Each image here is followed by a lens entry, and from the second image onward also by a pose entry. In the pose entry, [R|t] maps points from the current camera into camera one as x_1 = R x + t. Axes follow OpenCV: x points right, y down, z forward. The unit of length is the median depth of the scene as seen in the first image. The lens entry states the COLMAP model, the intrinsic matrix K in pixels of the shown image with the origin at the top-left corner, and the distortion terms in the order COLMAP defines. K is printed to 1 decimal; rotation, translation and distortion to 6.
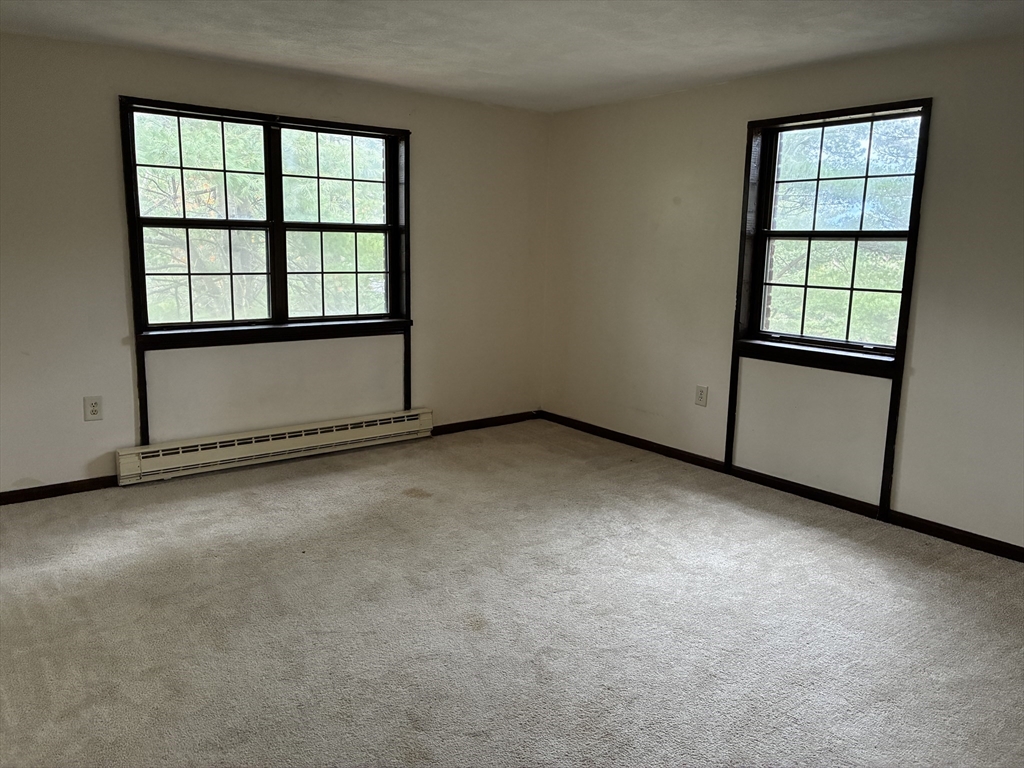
lens RADIAL K [[778.7, 0, 510.0], [0, 778.7, 378.5], [0, 0, 1]] dist [0.089050, -0.111941]
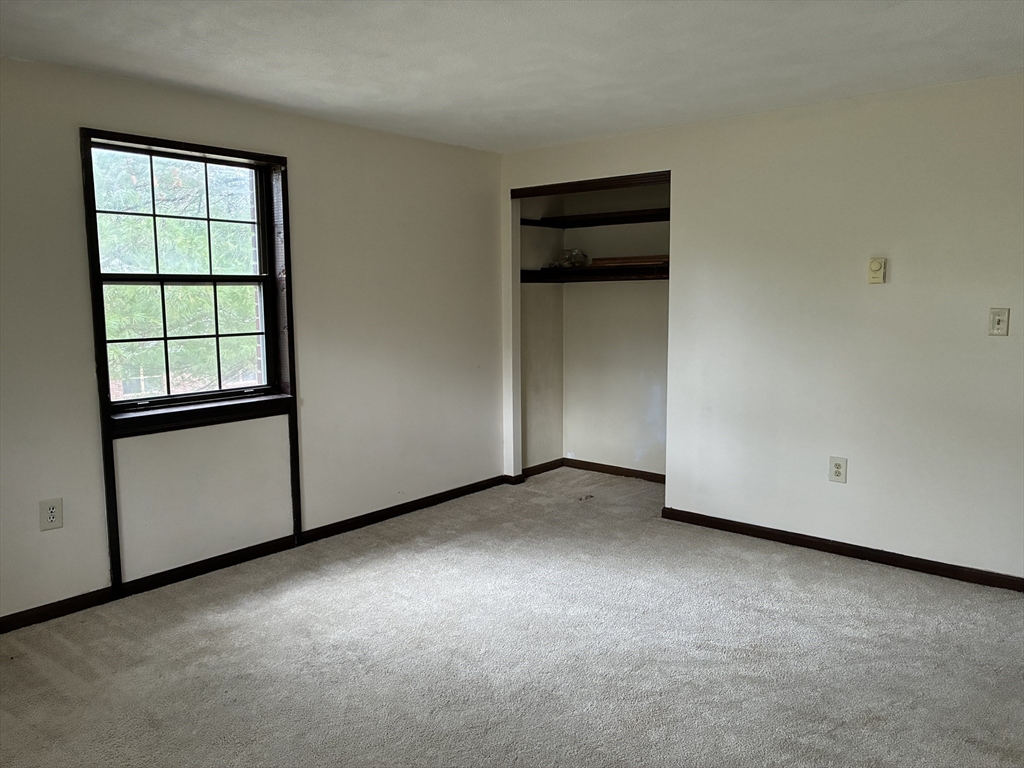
lens RADIAL K [[778.7, 0, 510.0], [0, 778.7, 378.5], [0, 0, 1]] dist [0.089050, -0.111941]
pose [[-0.213689, -0.131412, 0.968023, -0.572627], [0.162662, 0.972292, 0.167899, -0.166901], [-0.963264, 0.193338, -0.186392, 0.854834]]
